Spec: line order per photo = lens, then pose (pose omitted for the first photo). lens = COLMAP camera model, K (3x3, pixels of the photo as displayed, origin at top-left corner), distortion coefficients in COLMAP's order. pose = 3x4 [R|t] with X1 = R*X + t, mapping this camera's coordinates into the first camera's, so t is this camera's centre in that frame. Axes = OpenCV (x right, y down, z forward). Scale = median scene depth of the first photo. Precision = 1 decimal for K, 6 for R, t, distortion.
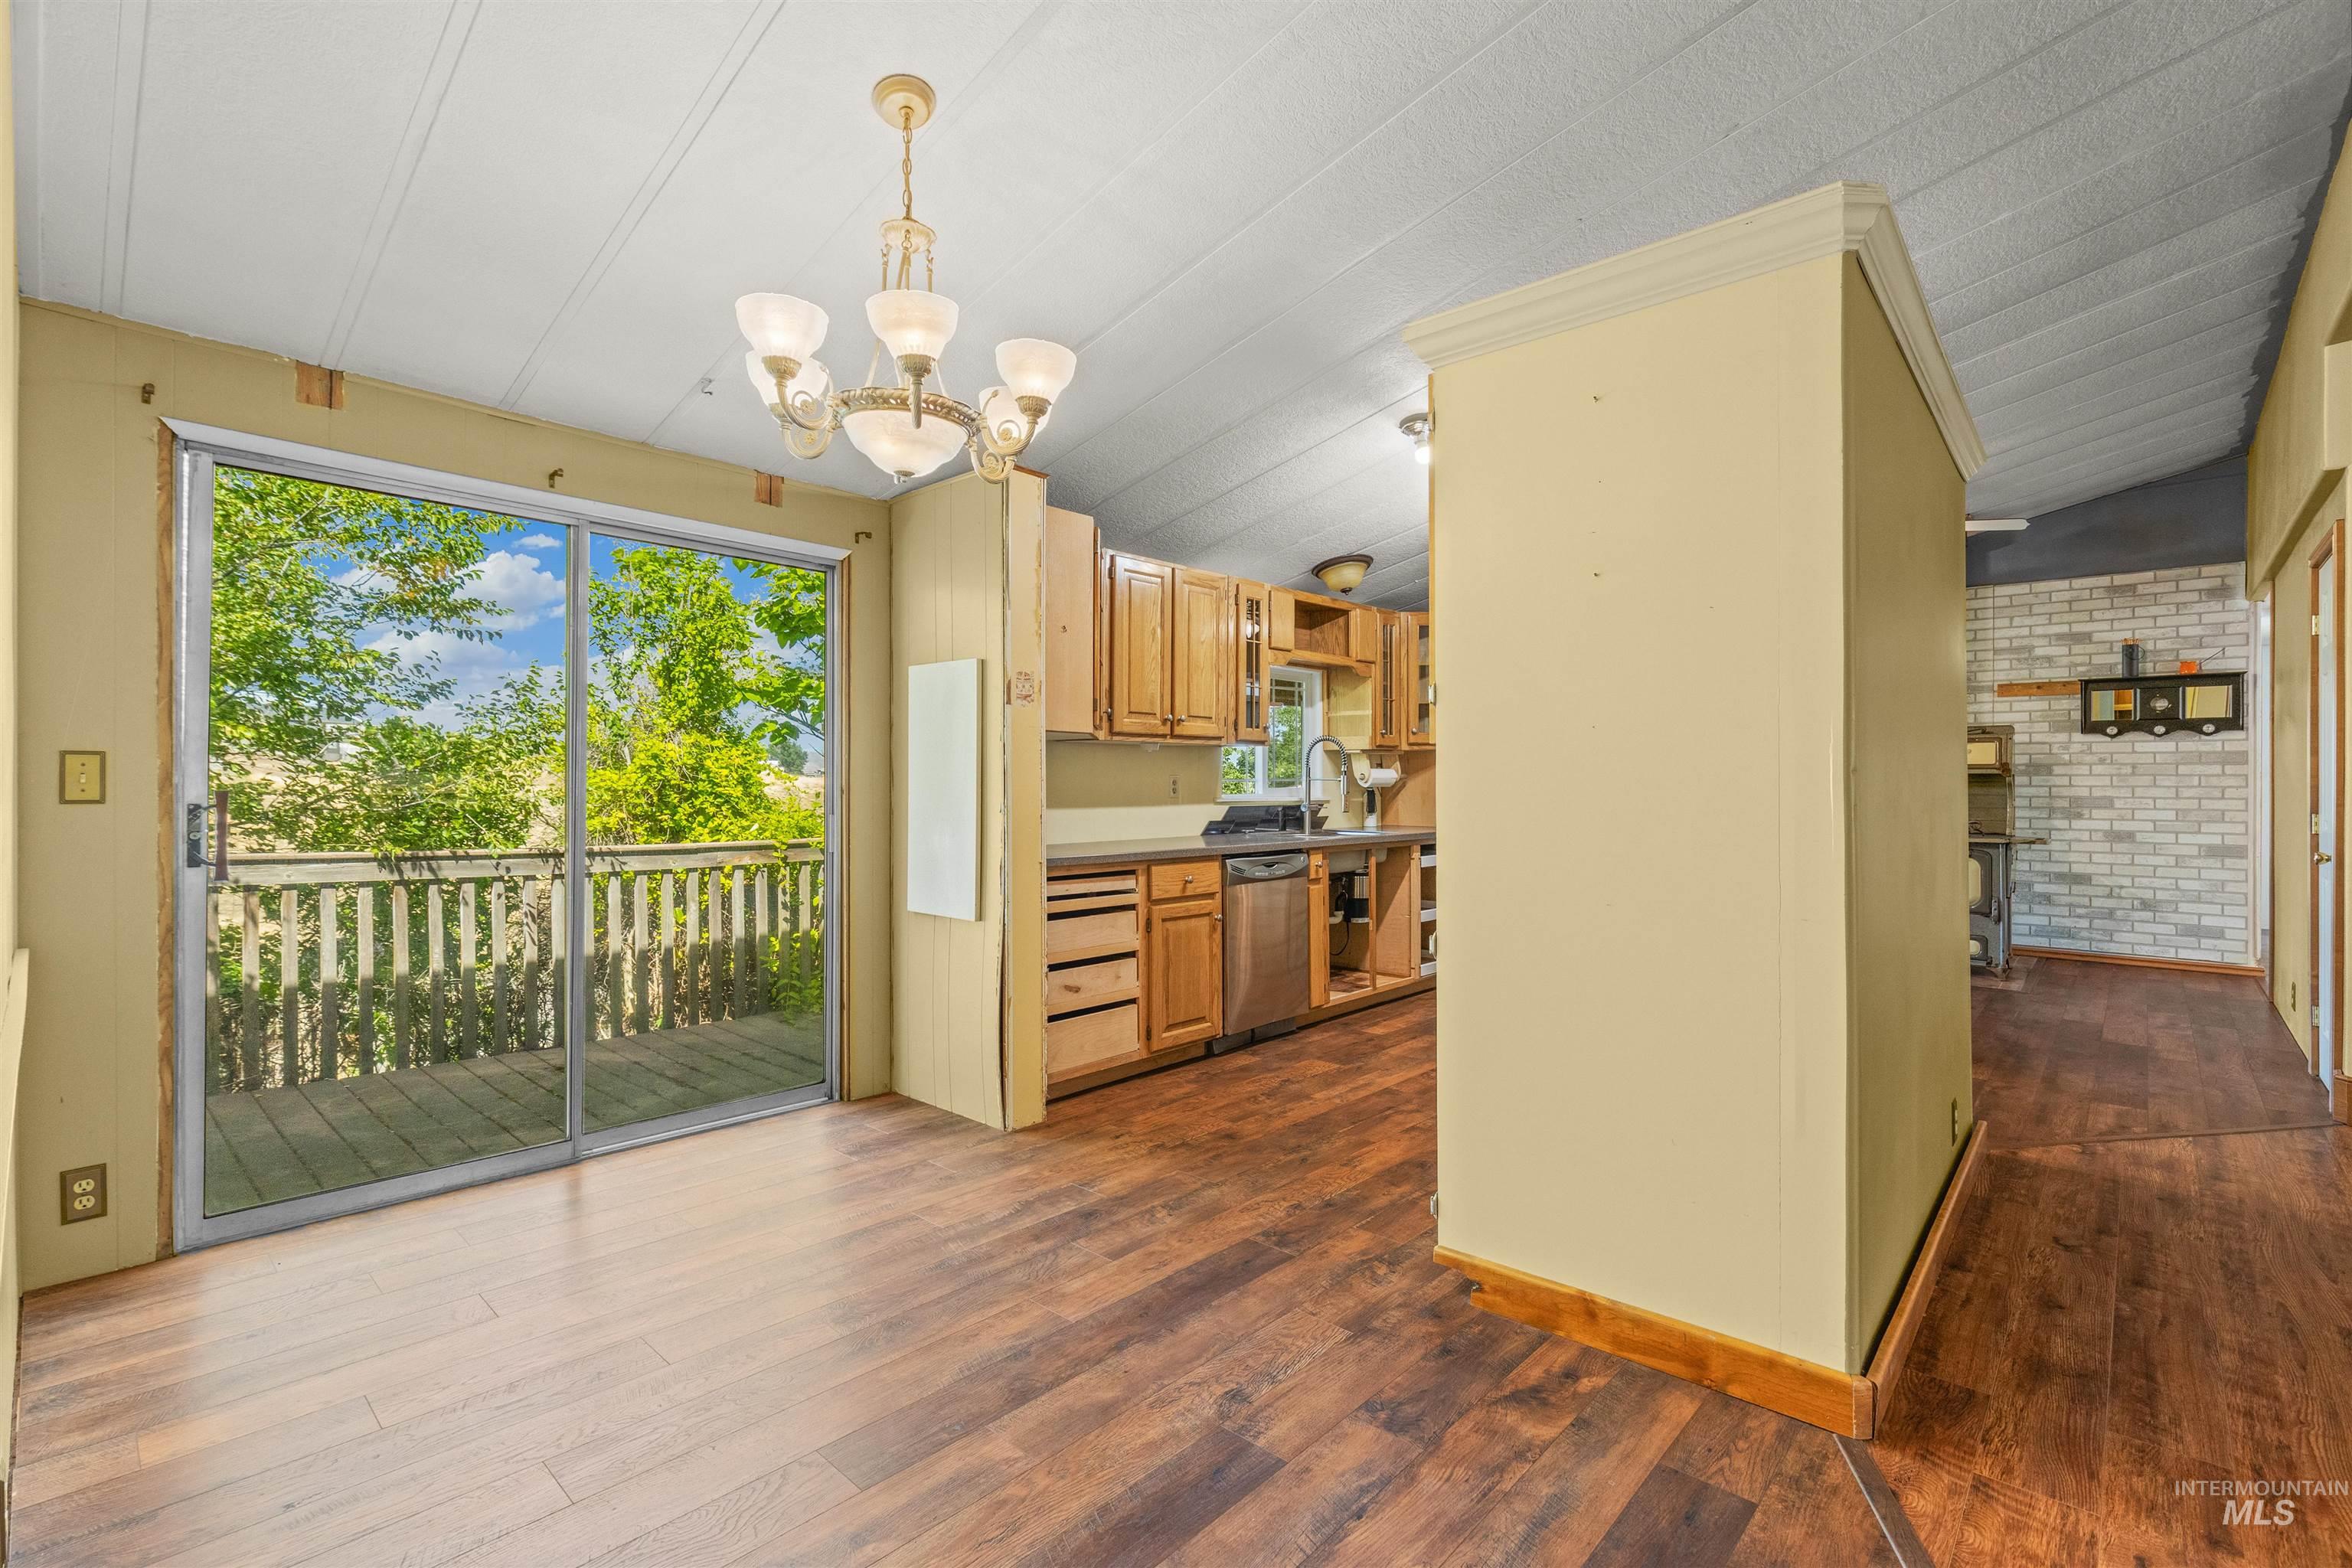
lens RADIAL K [[1057.7, 0, 1181.2], [0, 1057.7, 775.1], [0, 0, 1]] dist [0.005305, -0.004105]
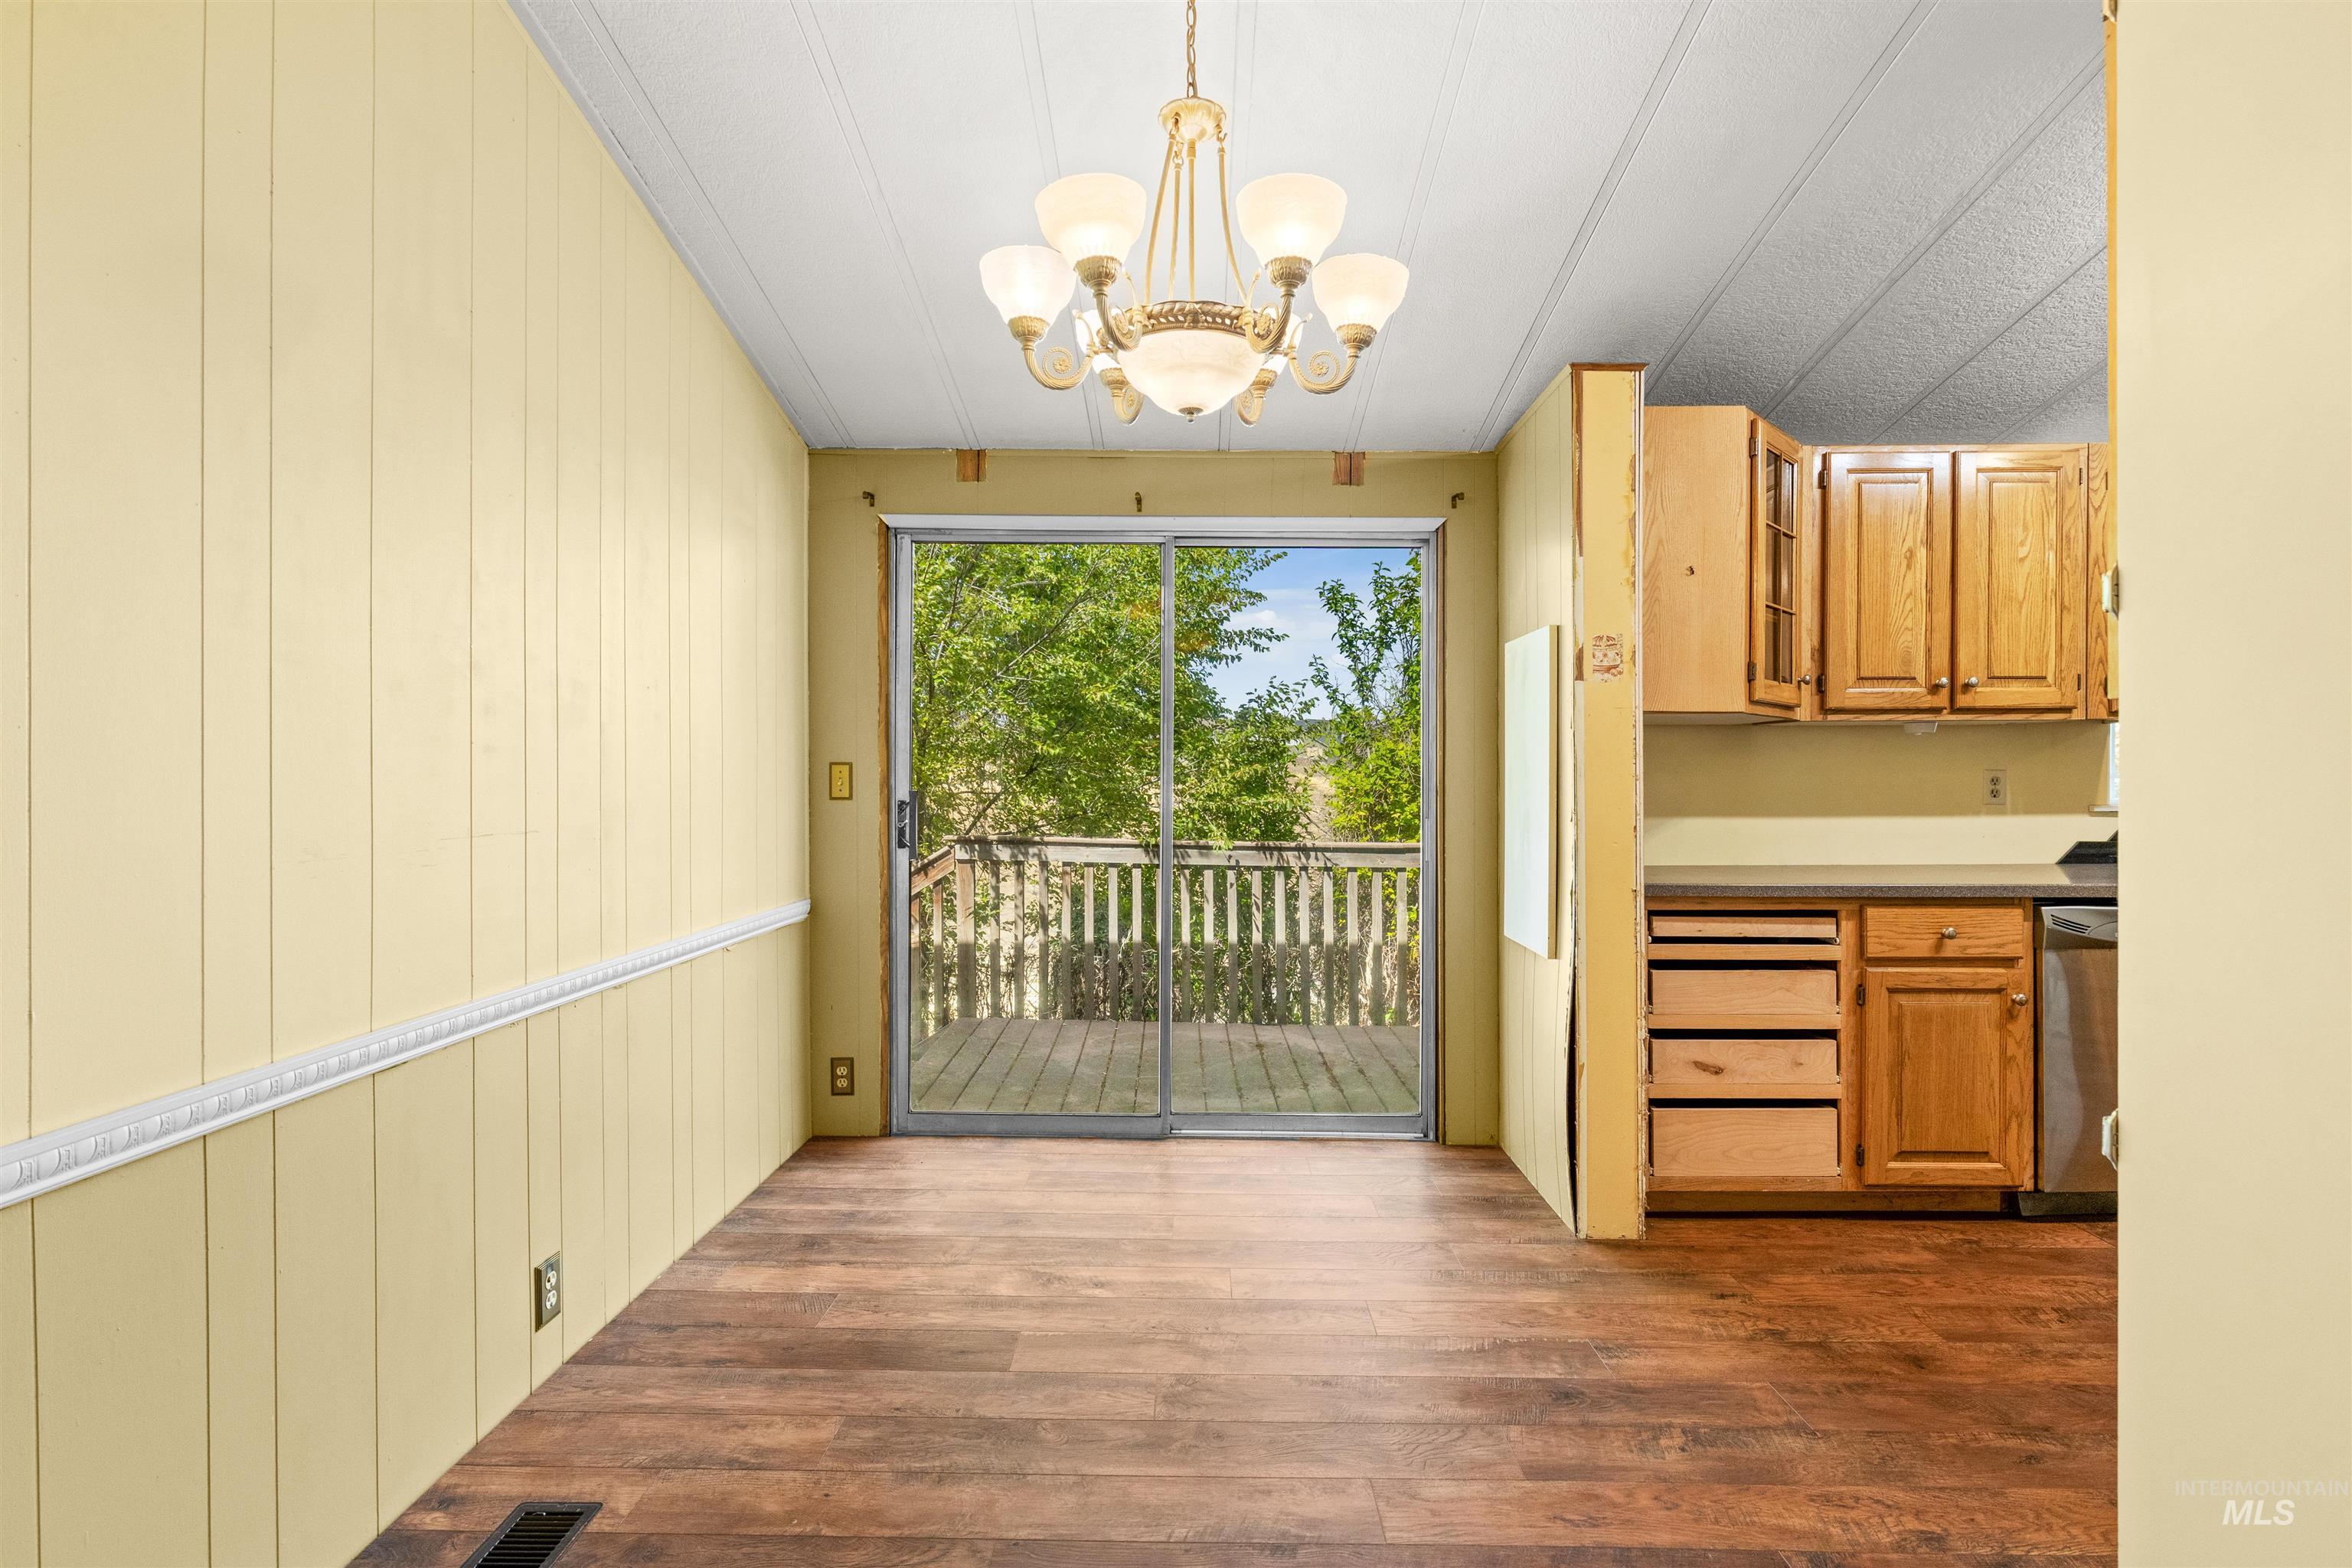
lens RADIAL K [[1057.7, 0, 1183.3], [0, 1057.7, 786.2], [0, 0, 1]] dist [0.005305, -0.004105]
pose [[0.665949, 0.000608, -0.745997, 0.146453], [0.008182, 0.999934, 0.008119, 0.000611], [0.745952, -0.011511, 0.665900, 0.186657]]
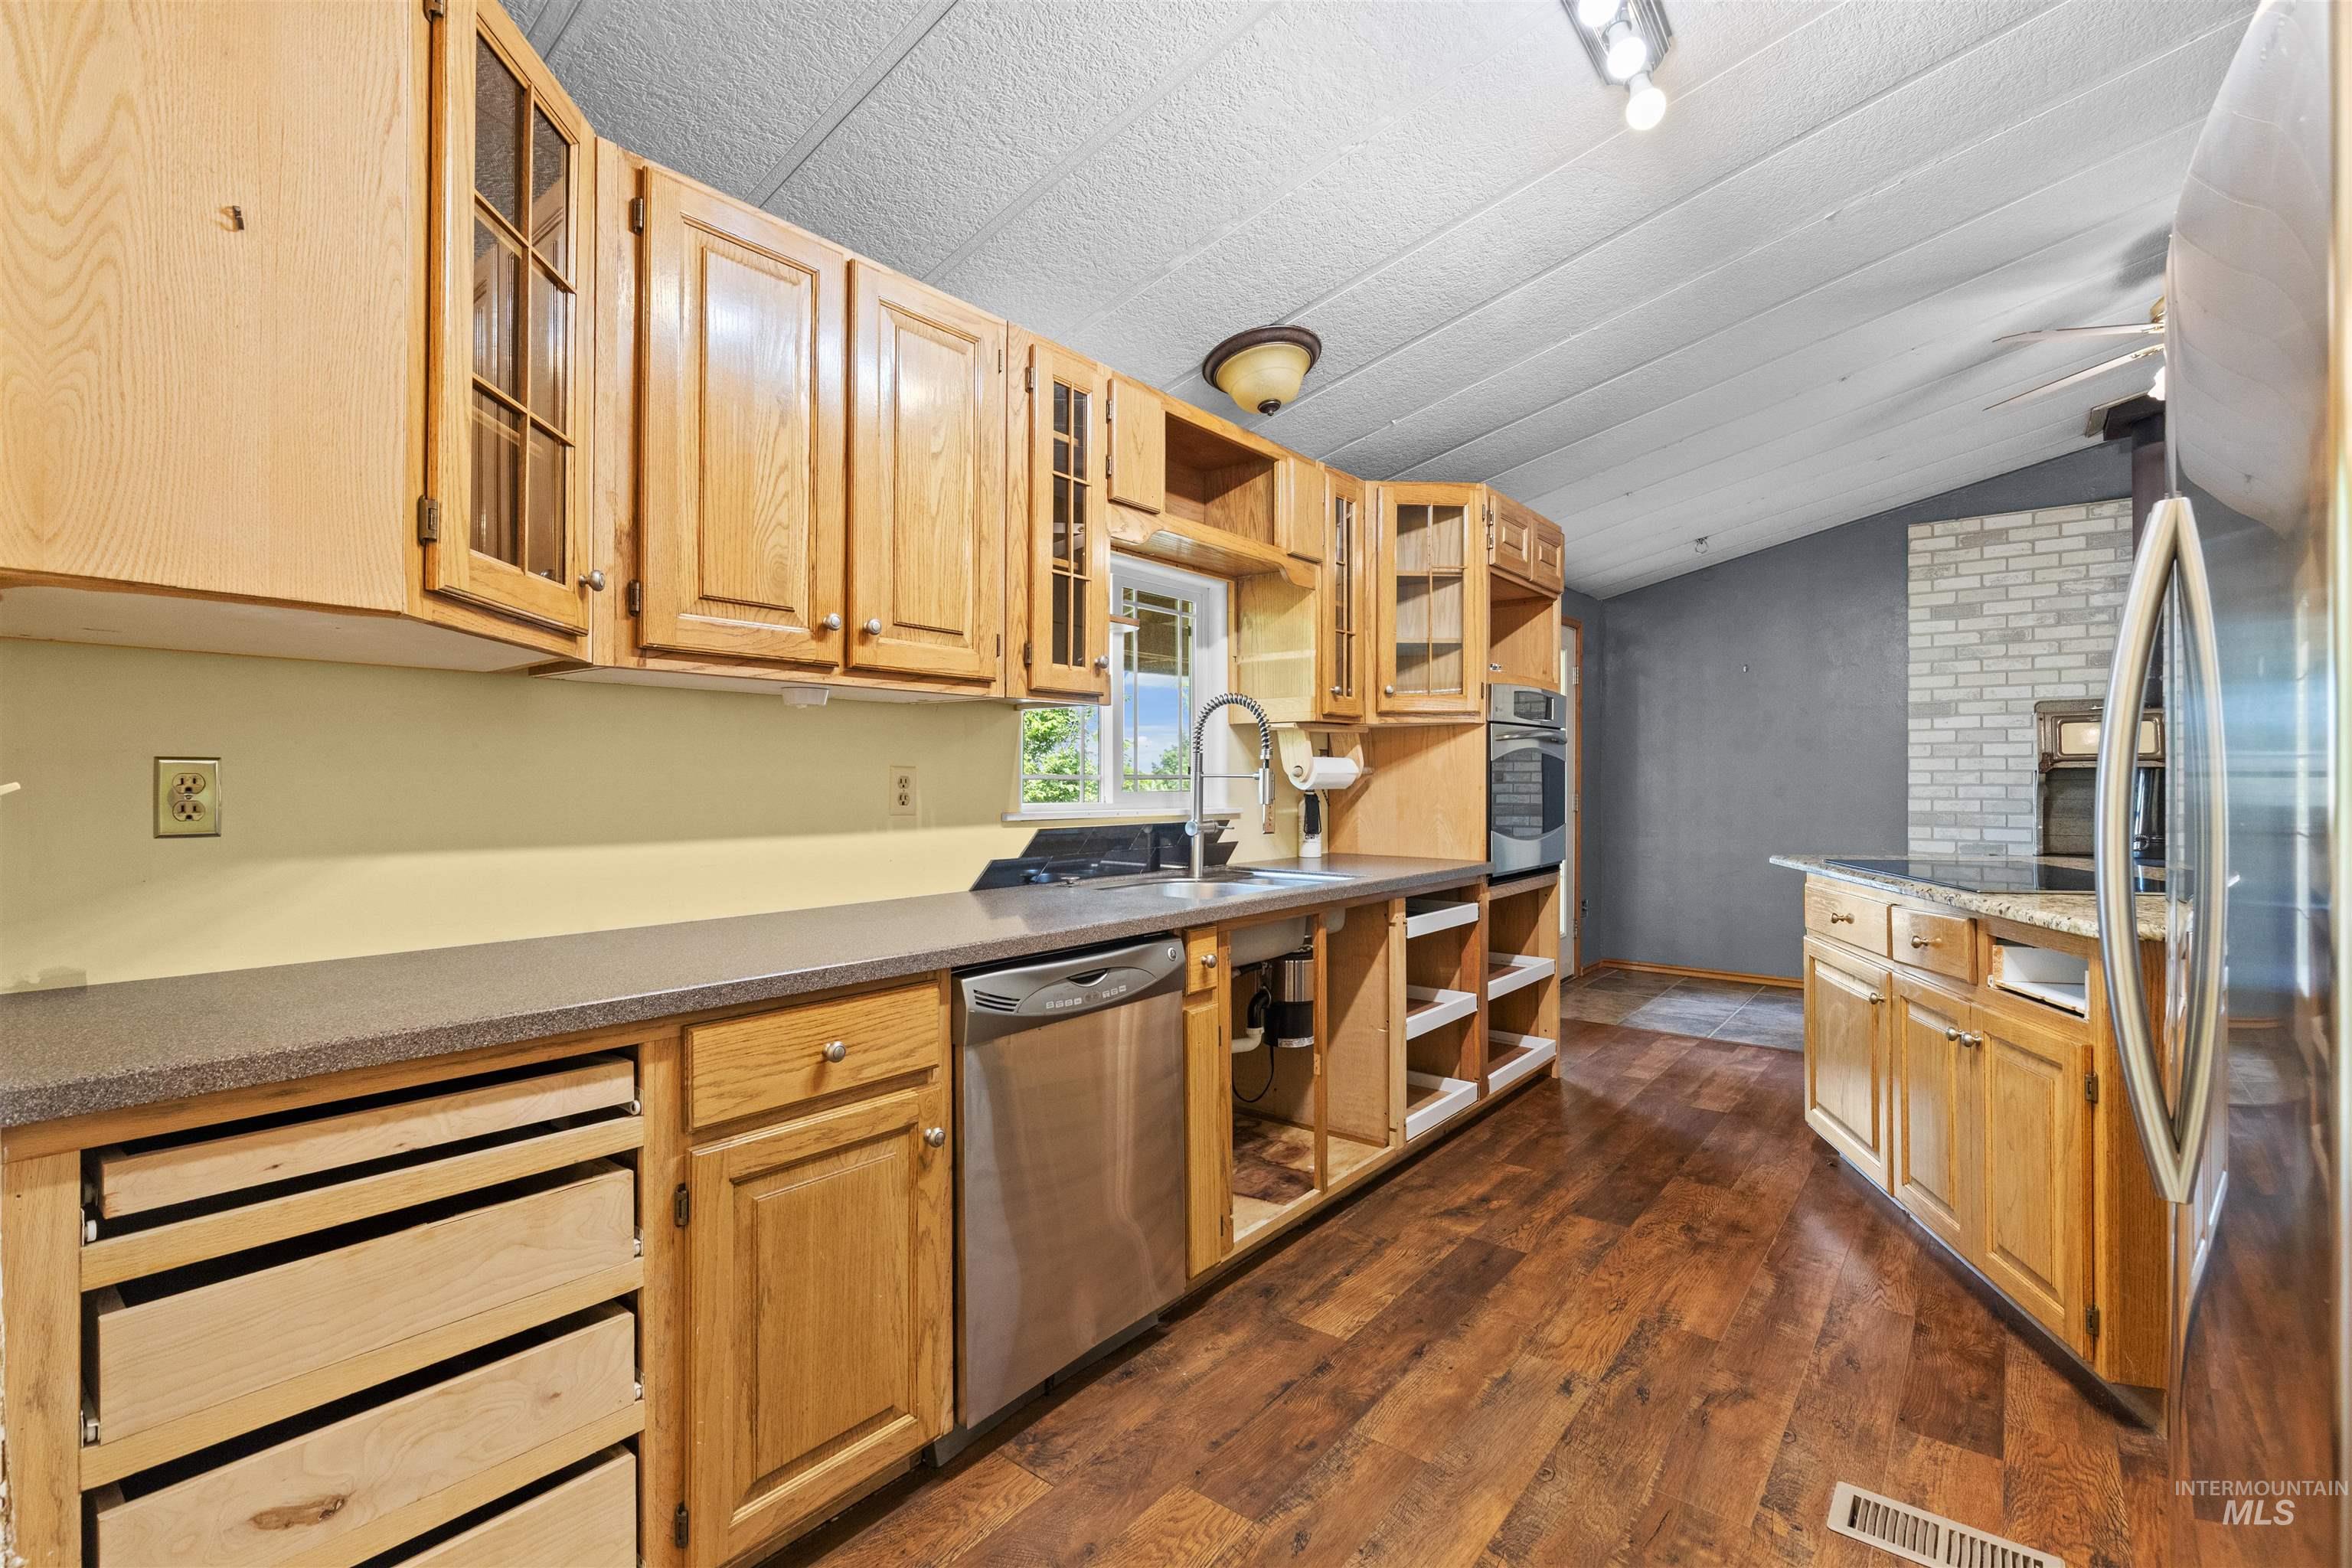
lens RADIAL K [[1057.7, 0, 1180.7], [0, 1057.7, 779.8], [0, 0, 1]] dist [0.005305, -0.004105]
pose [[0.997752, -0.001059, 0.067004, 0.083662], [0.000711, 0.999986, 0.005210, 0.003520], [-0.067009, -0.005151, 0.997739, 0.519816]]
